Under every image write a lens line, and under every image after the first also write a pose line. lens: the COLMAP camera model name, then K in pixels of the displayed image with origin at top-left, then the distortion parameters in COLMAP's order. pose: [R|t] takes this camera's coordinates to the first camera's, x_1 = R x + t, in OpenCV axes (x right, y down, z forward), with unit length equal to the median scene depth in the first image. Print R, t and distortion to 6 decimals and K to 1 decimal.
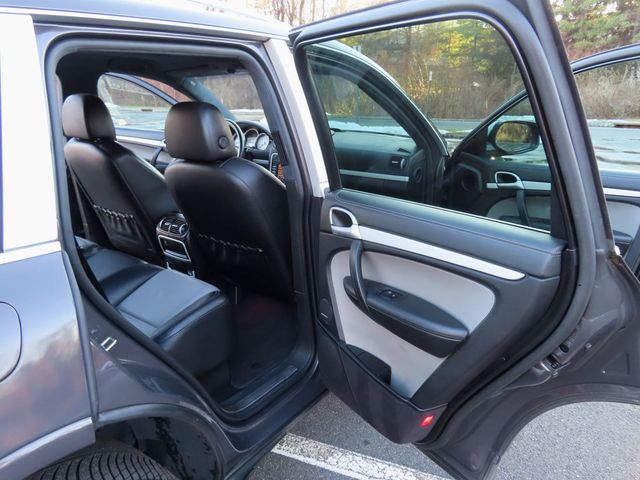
lens RADIAL K [[447.2, 0, 319.6], [0, 447.2, 236.9], [0, 0, 1]] dist [-0.001385, -0.003360]
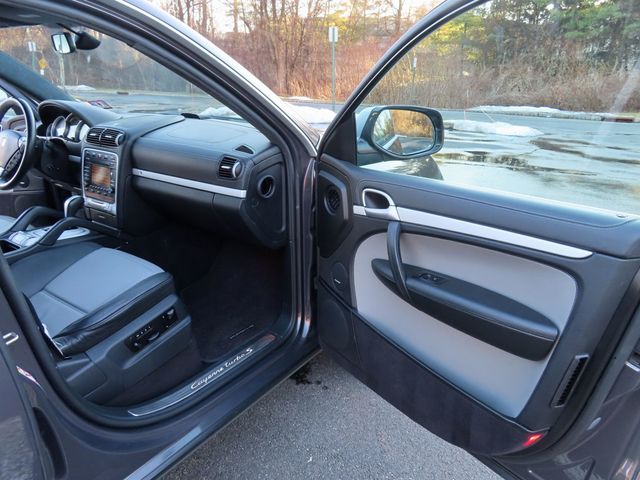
lens RADIAL K [[458.2, 0, 318.1], [0, 458.2, 239.4], [0, 0, 1]] dist [-0.013161, 0.006282]
pose [[0.999513, 0.011703, 0.028942, 0.294469], [-0.012438, 0.999602, 0.025329, -0.084991], [-0.028634, -0.025676, 0.999260, 0.347806]]
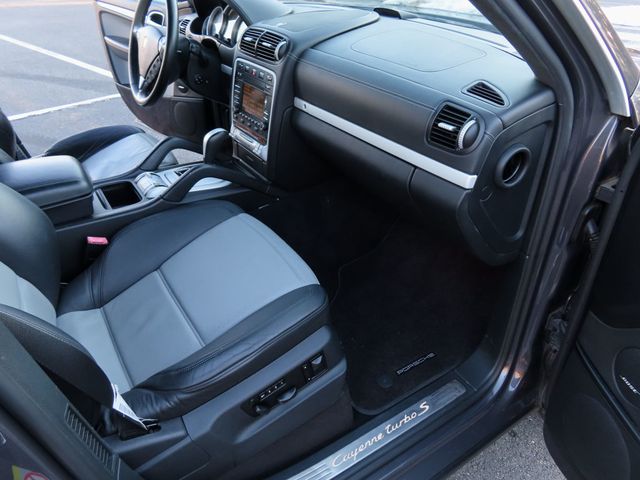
lens RADIAL K [[447.2, 0, 319.6], [0, 447.2, 236.9], [0, 0, 1]] dist [-0.001385, -0.003360]
pose [[0.939029, 0.198774, -0.280560, 0.197929], [-0.124505, 0.957161, 0.261421, -0.170058], [0.320505, -0.210551, 0.923550, 0.654517]]
